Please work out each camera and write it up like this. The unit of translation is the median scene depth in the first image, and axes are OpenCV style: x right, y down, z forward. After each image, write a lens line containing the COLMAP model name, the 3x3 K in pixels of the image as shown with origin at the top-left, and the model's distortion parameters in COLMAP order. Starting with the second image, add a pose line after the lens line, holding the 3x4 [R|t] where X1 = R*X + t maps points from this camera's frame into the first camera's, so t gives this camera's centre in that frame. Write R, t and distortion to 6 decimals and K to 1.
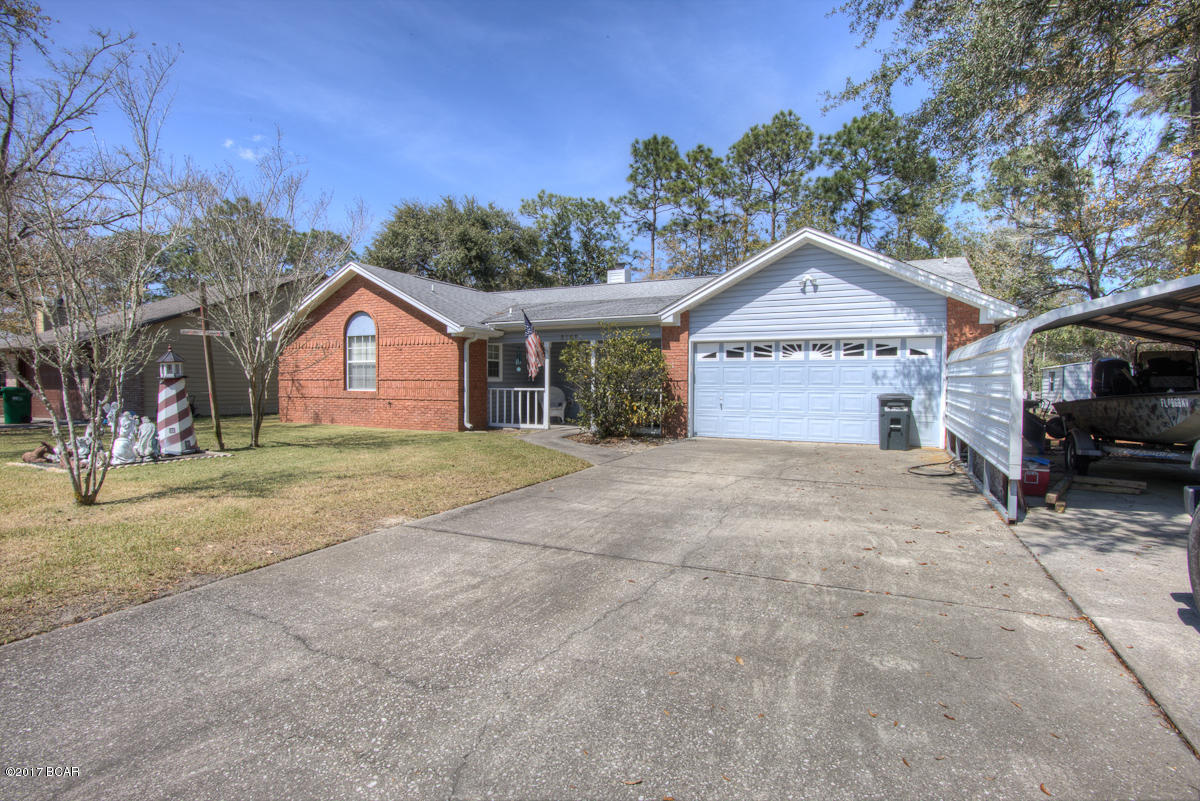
lens RADIAL K [[583.6, 0, 596.0], [0, 583.6, 398.6], [0, 0, 1]] dist [-0.022012, -0.000345]
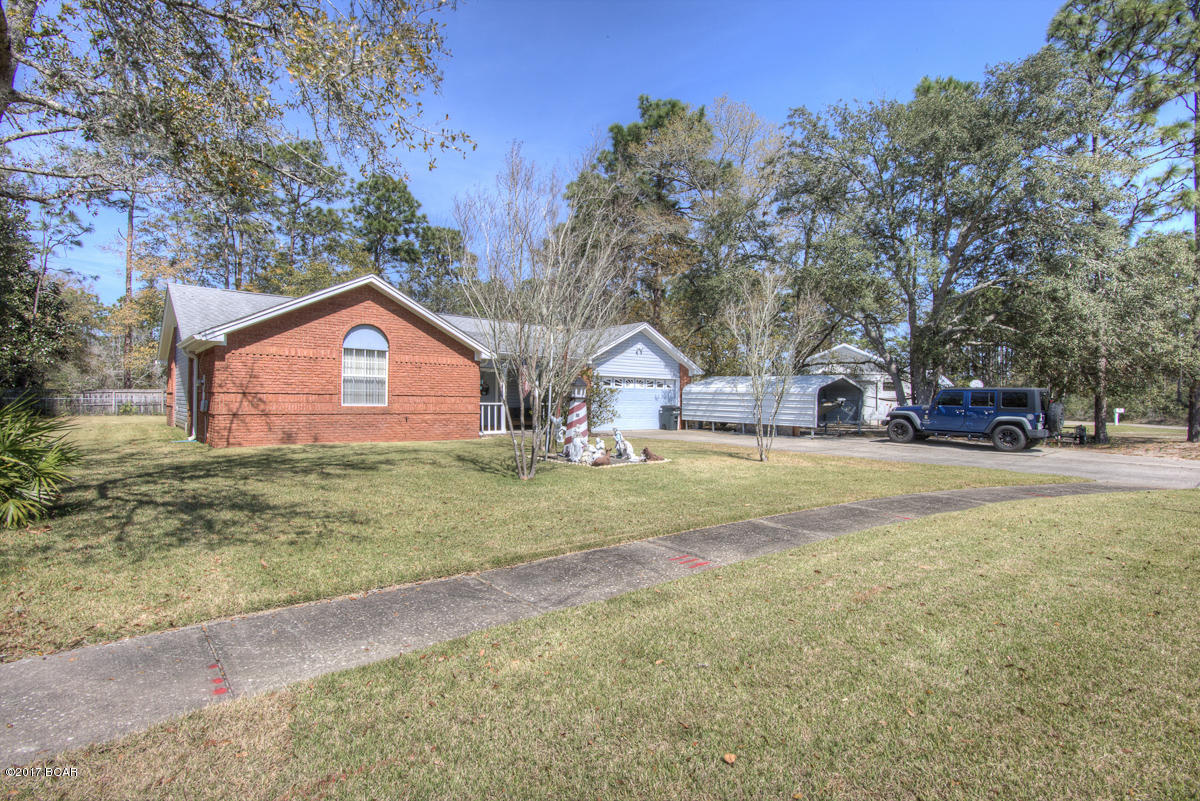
lens RADIAL K [[583.6, 0, 595.8], [0, 583.6, 400.8], [0, 0, 1]] dist [-0.022012, -0.000345]
pose [[0.386623, 0.002932, 0.922233, -1.235432], [0.025429, 0.999581, -0.013839, 0.000887], [-0.921887, 0.028801, 0.386386, 0.289447]]
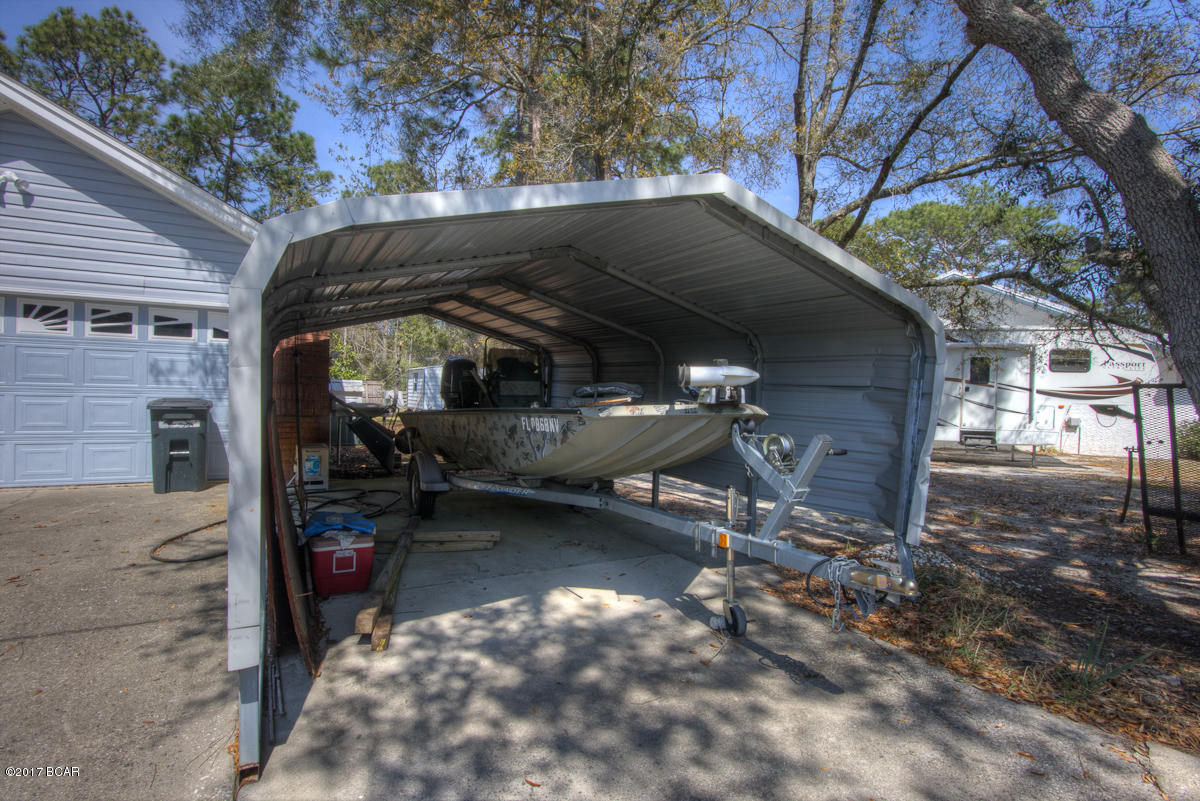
lens RADIAL K [[583.6, 0, 600.8], [0, 583.6, 404.5], [0, 0, 1]] dist [-0.022012, -0.000345]
pose [[0.565101, -0.010021, 0.824961, 0.193443], [-0.003047, 0.999894, 0.014233, -0.008912], [-0.825016, -0.010556, 0.565011, 0.215388]]
